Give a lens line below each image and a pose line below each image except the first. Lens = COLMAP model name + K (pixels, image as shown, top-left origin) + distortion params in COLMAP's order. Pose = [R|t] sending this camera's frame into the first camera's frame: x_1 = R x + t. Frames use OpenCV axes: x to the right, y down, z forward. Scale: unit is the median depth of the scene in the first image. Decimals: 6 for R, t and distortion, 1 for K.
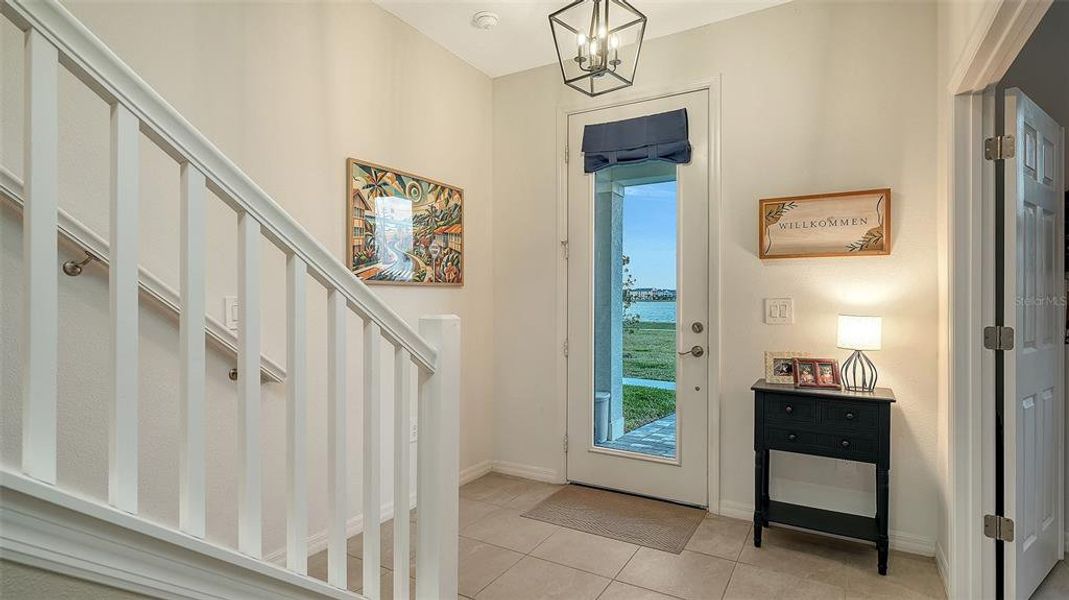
lens RADIAL K [[547.8, 0, 534.6], [0, 547.8, 309.7], [0, 0, 1]] dist [-0.001898, -0.000449]
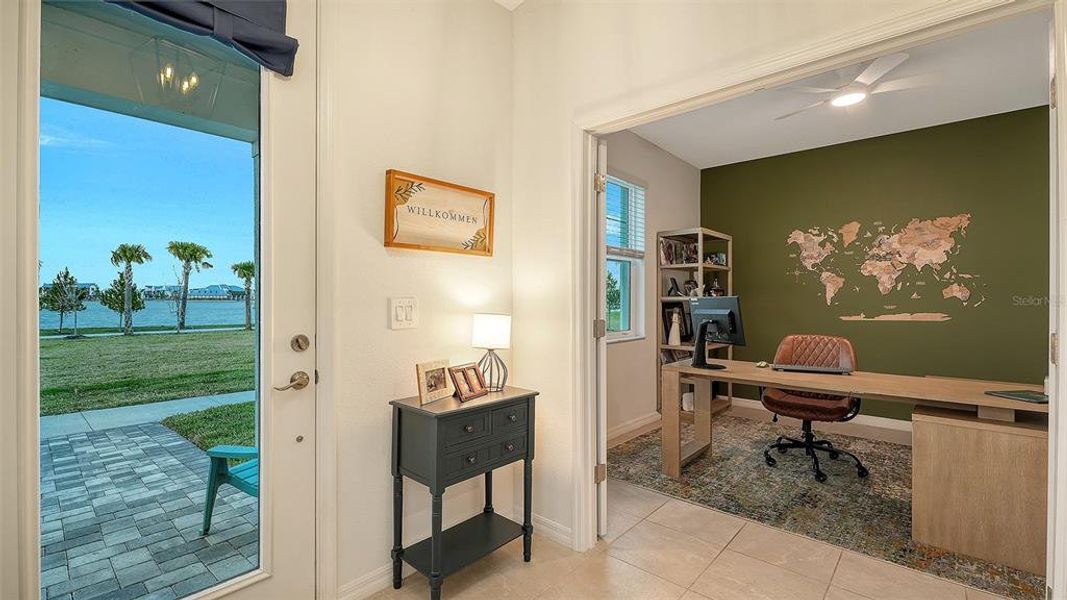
lens RADIAL K [[460.4, 0, 533.5], [0, 460.4, 300.0], [0, 0, 1]] dist [0.001674, 0.000702]
pose [[0.202269, -0.000736, 0.979330, -0.189526], [0.019542, 0.999804, -0.003285, -0.011255], [-0.979135, 0.019803, 0.202243, 0.694011]]
